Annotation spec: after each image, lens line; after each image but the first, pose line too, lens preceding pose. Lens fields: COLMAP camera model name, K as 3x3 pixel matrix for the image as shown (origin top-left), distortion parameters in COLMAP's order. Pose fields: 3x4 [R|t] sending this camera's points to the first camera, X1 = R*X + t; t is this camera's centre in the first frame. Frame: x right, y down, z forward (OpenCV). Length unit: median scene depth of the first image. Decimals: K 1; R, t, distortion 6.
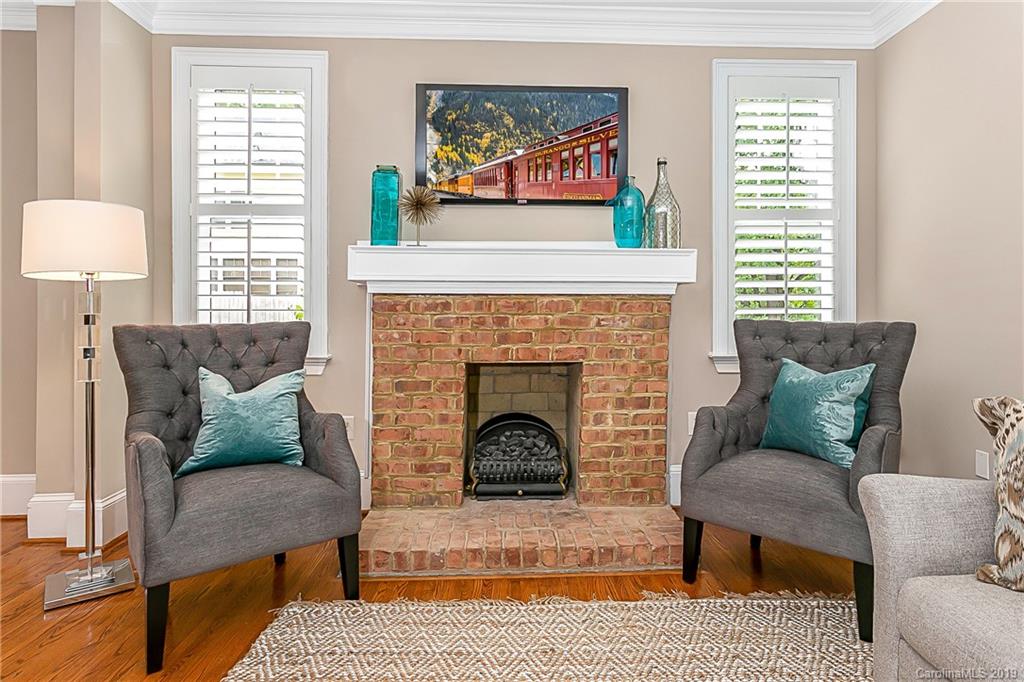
lens RADIAL K [[582.3, 0, 533.4], [0, 582.3, 312.5], [0, 0, 1]] dist [-0.002334, 0.000785]
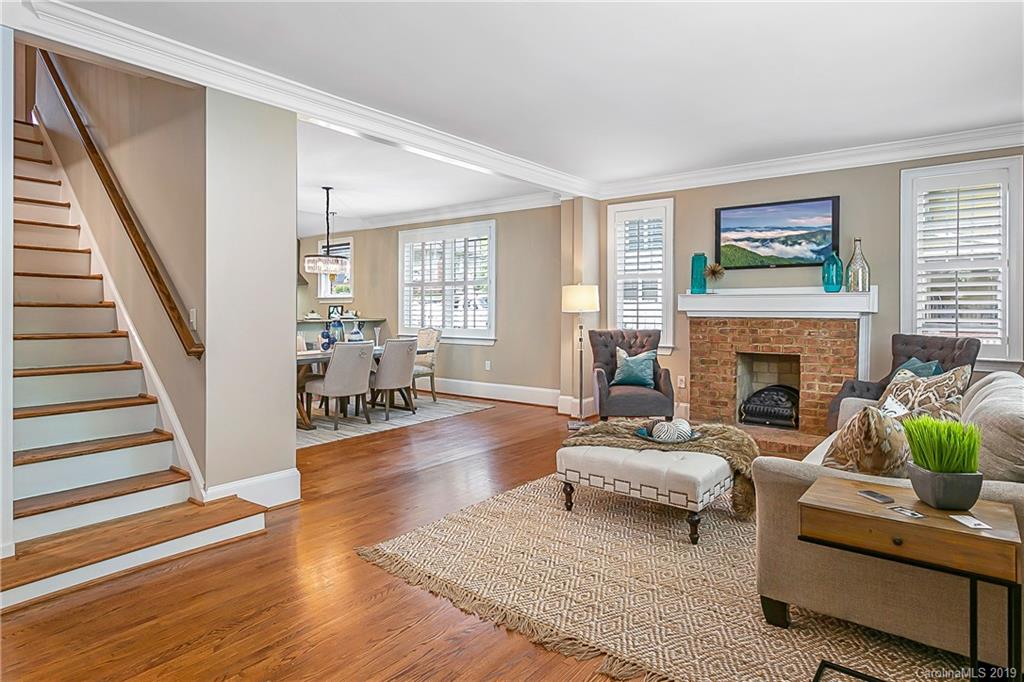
lens RADIAL K [[577.2, 0, 507.4], [0, 577.2, 311.0], [0, 0, 1]] dist [0.006214, 0.001037]
pose [[0.748113, 0.001639, -0.663569, 0.613458], [-0.005595, 0.999977, -0.003837, -0.041700], [0.663547, 0.006583, 0.748105, -0.996567]]
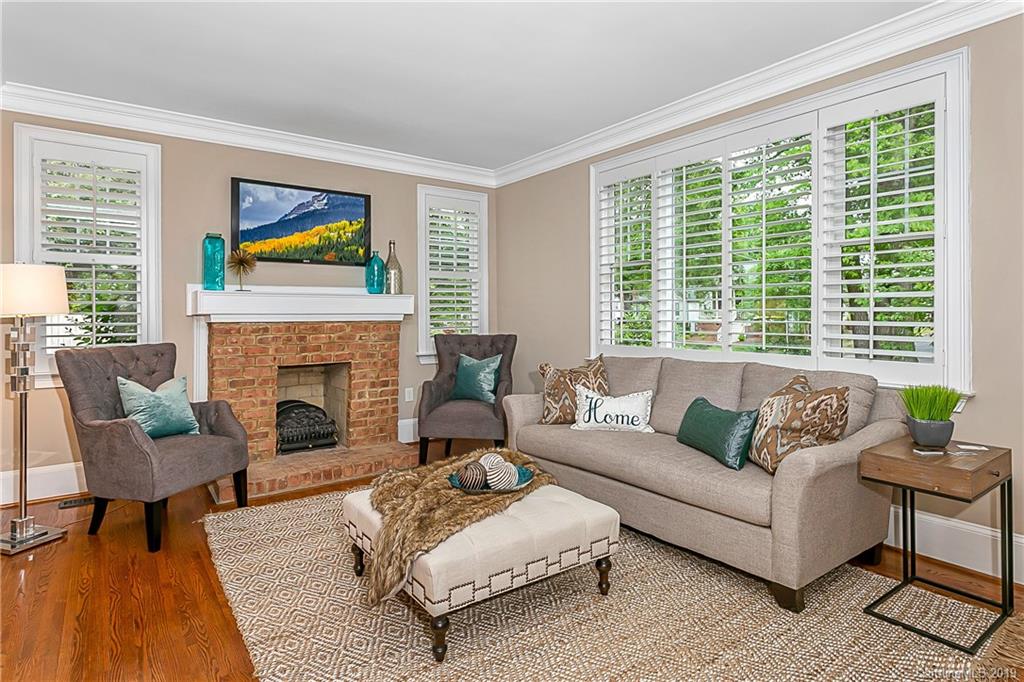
lens RADIAL K [[577.2, 0, 507.4], [0, 577.2, 311.0], [0, 0, 1]] dist [0.006214, 0.001037]
pose [[0.831519, -0.001611, 0.555494, -0.469563], [0.007554, 0.999936, -0.008408, -0.043770], [-0.555445, 0.011188, 0.831478, -0.637340]]
